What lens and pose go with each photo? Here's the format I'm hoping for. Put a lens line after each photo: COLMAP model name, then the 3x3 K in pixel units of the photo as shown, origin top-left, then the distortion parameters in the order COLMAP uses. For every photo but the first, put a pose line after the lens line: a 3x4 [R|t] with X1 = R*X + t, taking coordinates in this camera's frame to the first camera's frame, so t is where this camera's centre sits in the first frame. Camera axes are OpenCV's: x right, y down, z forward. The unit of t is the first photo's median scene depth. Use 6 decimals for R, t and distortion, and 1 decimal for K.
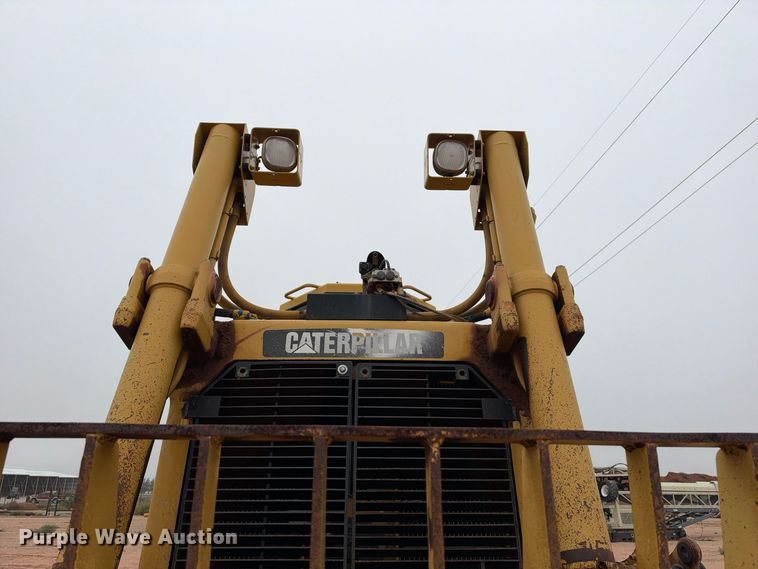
lens RADIAL K [[555.6, 0, 385.0], [0, 555.6, 281.0], [0, 0, 1]] dist [0.107041, -0.204814]
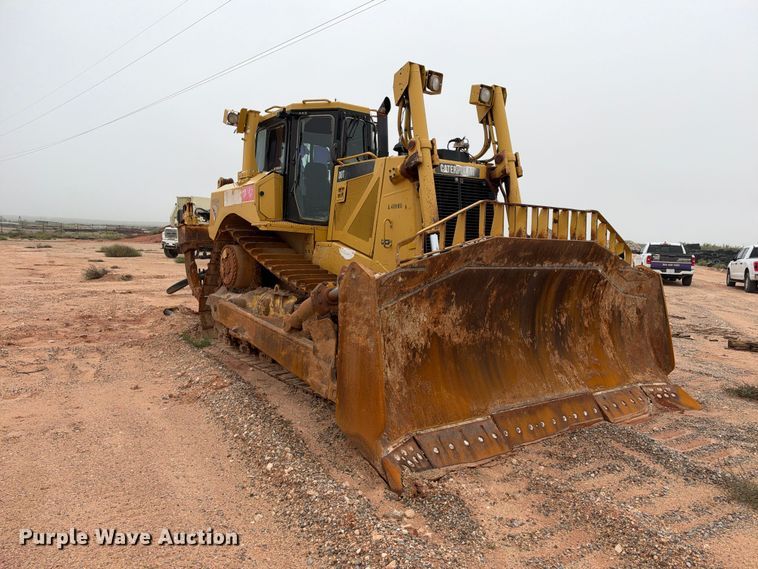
lens RADIAL K [[535.7, 0, 379.0], [0, 535.7, 284.5], [0, 0, 1]] dist [0.216597, -0.407149]
pose [[0.835101, -0.020902, 0.549700, -1.986767], [-0.225245, 0.898675, 0.376361, -0.329397], [-0.501868, -0.438116, 0.745776, -1.188564]]
